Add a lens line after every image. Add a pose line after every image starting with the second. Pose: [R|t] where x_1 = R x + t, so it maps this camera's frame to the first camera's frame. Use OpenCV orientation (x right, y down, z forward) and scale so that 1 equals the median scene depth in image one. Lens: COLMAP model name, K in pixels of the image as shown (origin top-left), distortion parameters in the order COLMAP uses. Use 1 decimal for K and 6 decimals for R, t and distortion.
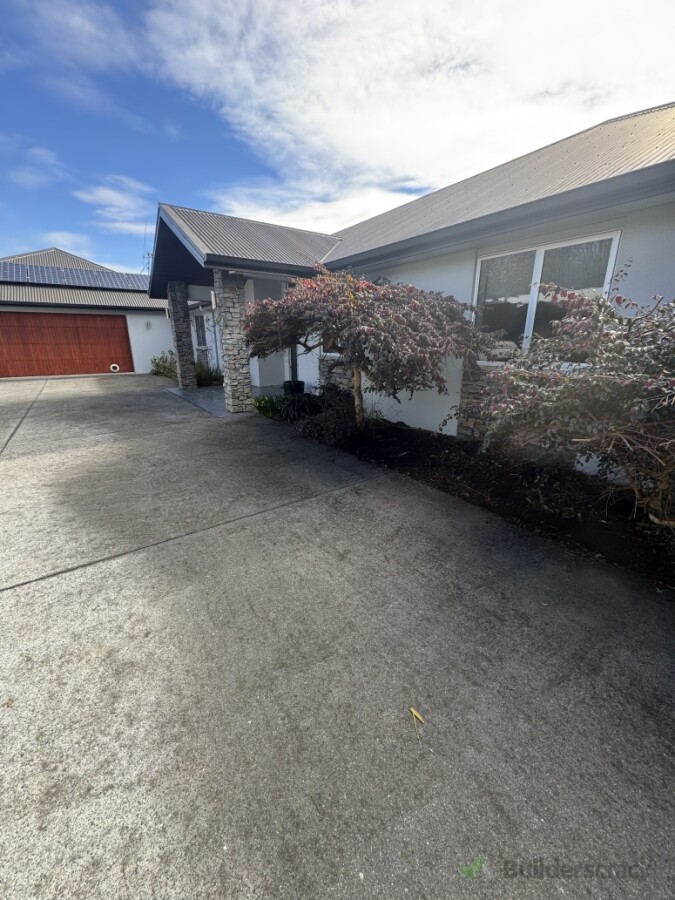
lens RADIAL K [[360.3, 0, 334.4], [0, 360.3, 453.3], [0, 0, 1]] dist [-0.005937, 0.000827]
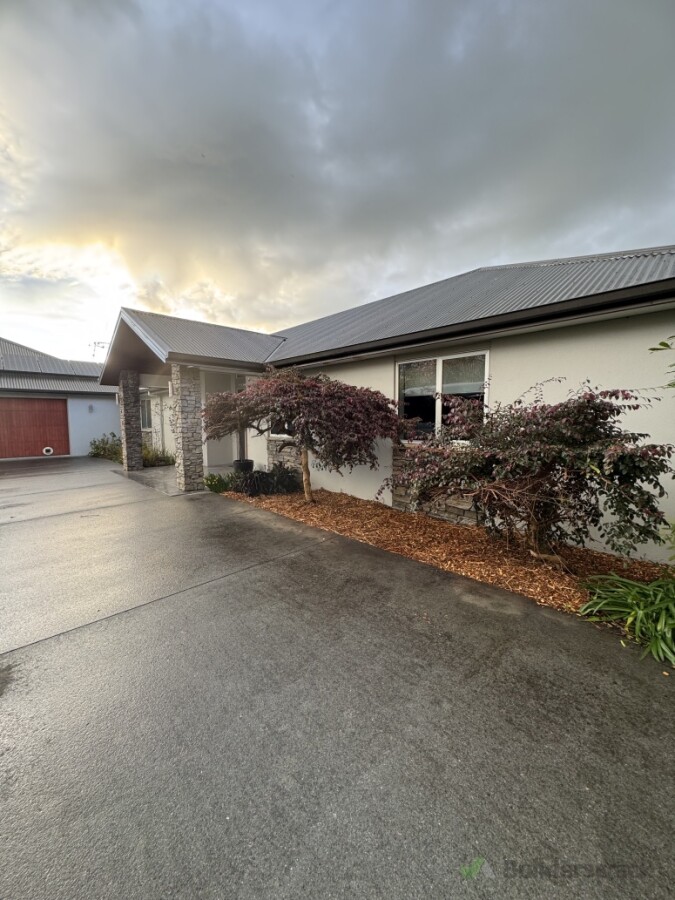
lens RADIAL K [[360.3, 0, 337.9], [0, 360.3, 449.3], [0, 0, 1]] dist [-0.005937, 0.000827]
pose [[0.985756, -0.017294, 0.167293, -0.035232], [0.054100, 0.974438, -0.218047, 0.039228], [-0.159246, 0.223991, 0.961493, -0.186637]]
